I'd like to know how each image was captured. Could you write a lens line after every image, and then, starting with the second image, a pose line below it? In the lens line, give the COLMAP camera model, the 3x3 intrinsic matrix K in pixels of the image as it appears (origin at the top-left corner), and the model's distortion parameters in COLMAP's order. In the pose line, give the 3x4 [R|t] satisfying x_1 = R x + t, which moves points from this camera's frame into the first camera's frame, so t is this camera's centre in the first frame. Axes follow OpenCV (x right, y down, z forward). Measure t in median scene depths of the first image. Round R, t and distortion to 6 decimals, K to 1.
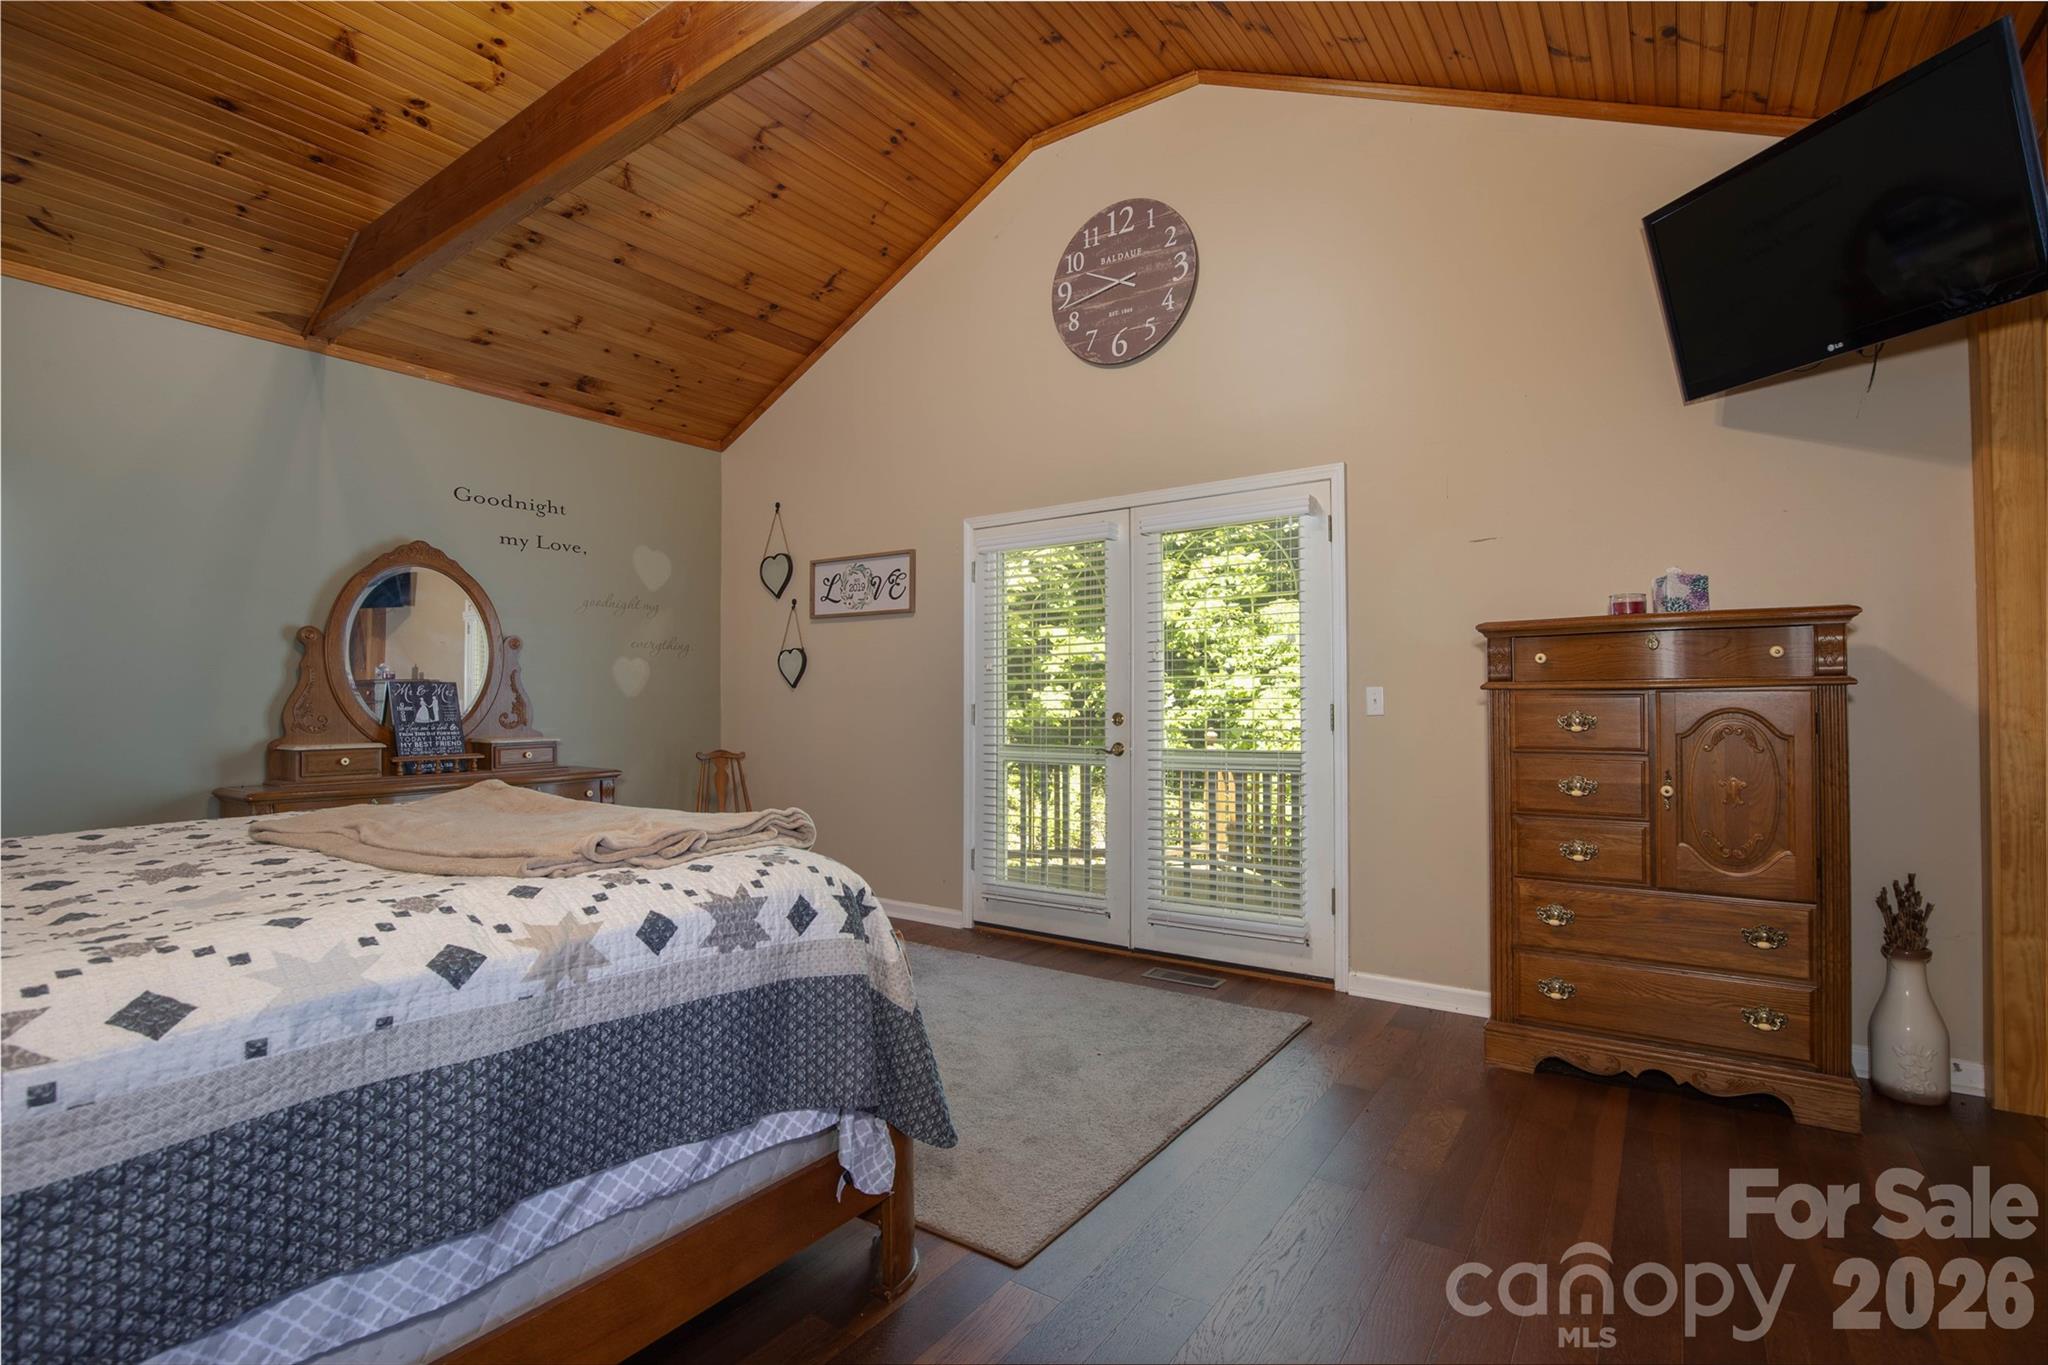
lens RADIAL K [[970.5, 0, 1024.0], [0, 970.5, 682.5], [0, 0, 1]] dist [-0.005262, -0.000123]
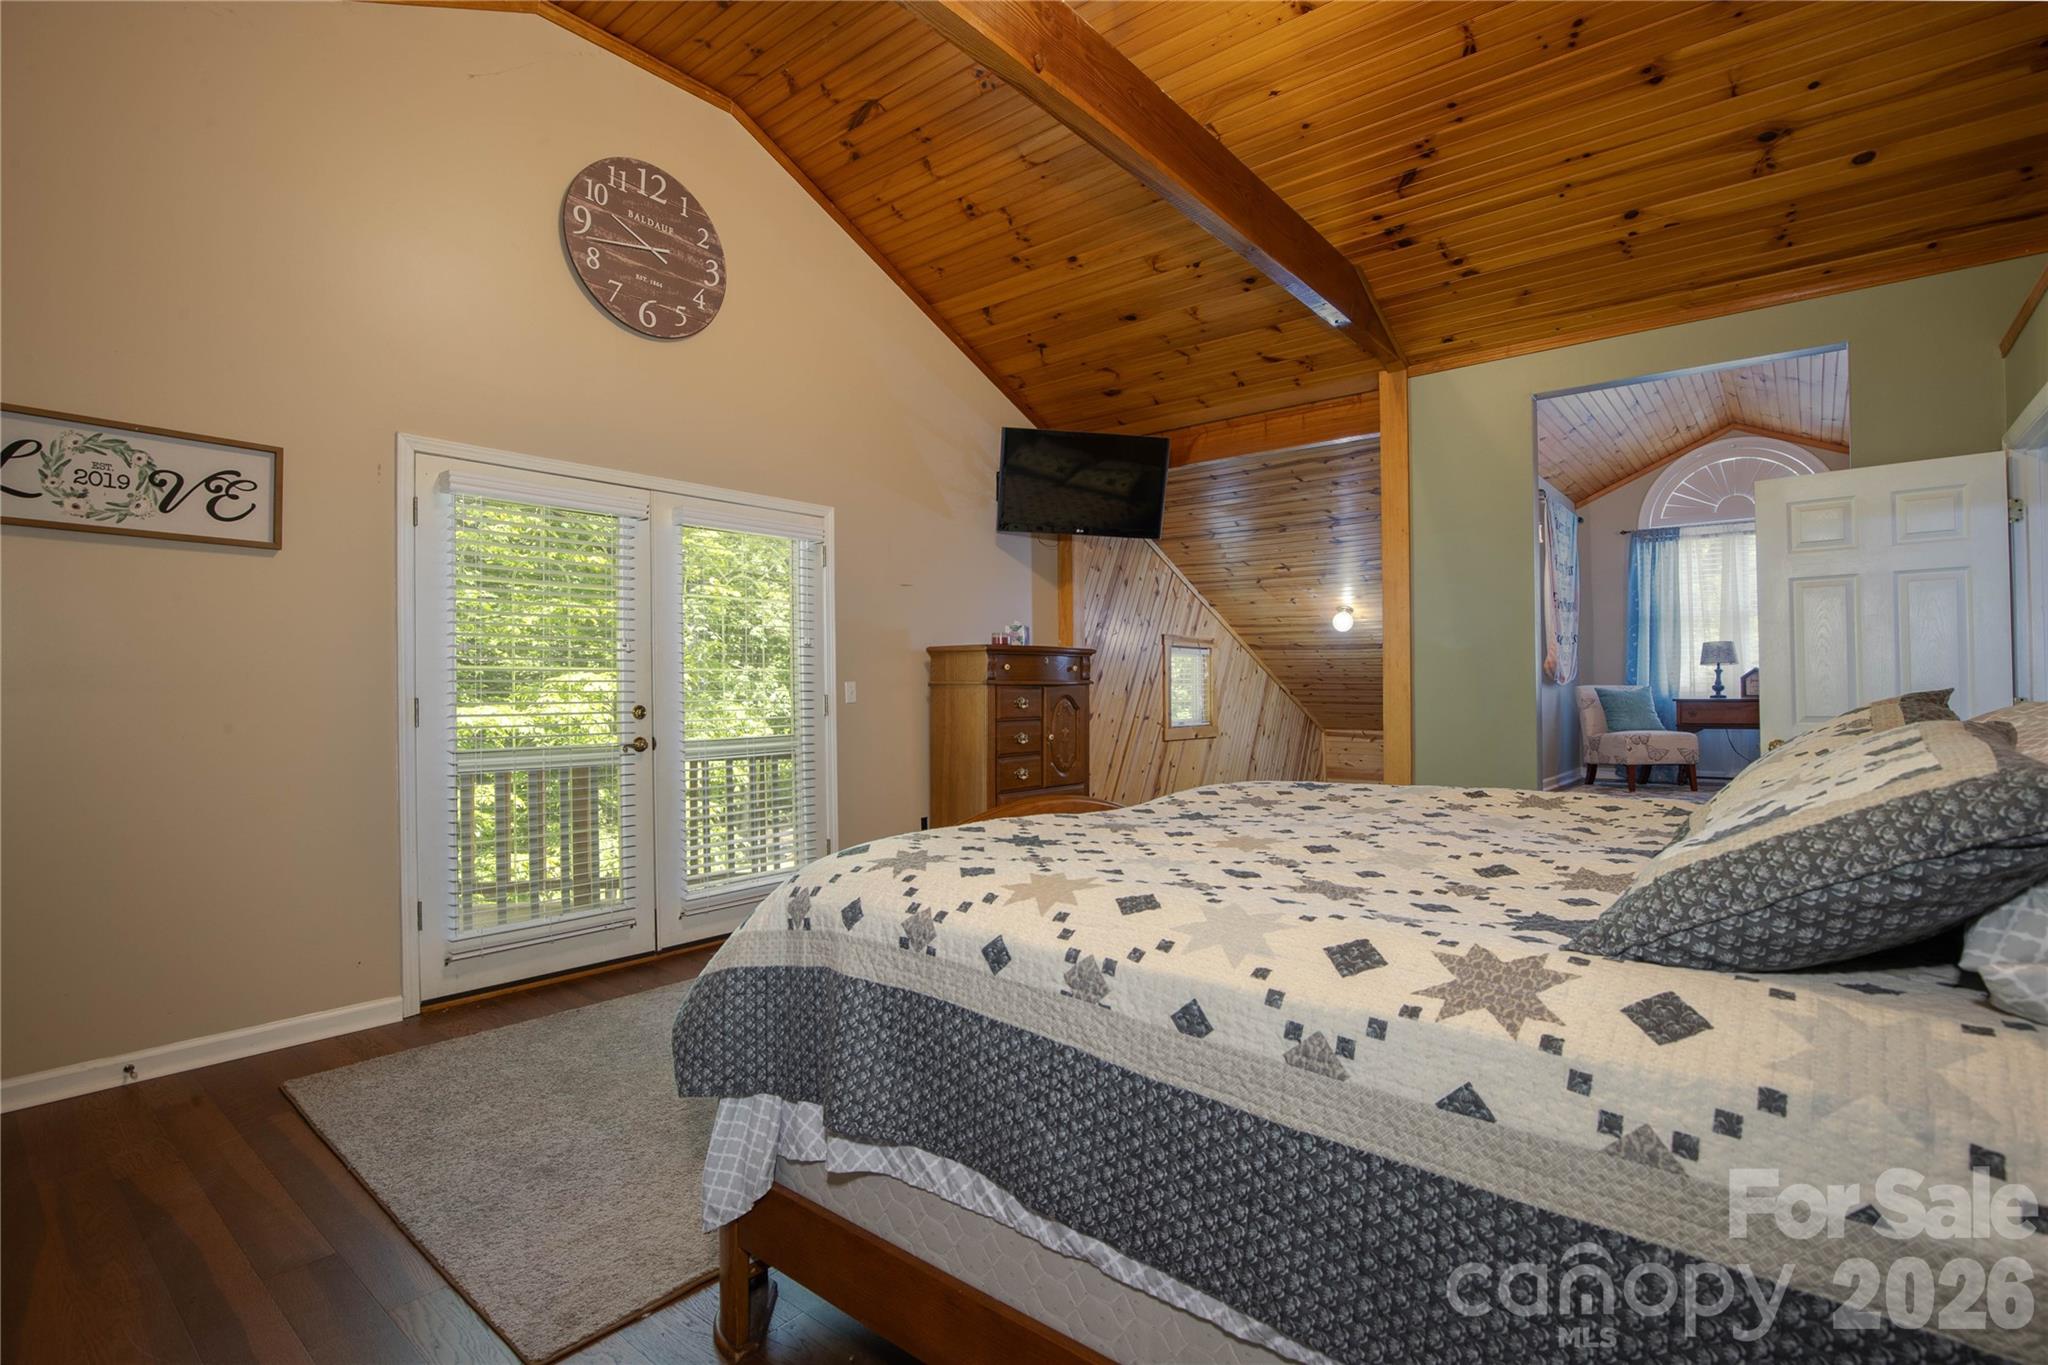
lens RADIAL K [[970.5, 0, 1024.0], [0, 970.5, 682.5], [0, 0, 1]] dist [-0.005262, -0.000123]
pose [[0.070294, 0.012410, 0.997449, -0.796531], [-0.013047, 0.999849, -0.011521, 0.014668], [-0.997441, -0.012203, 0.070446, 0.554944]]
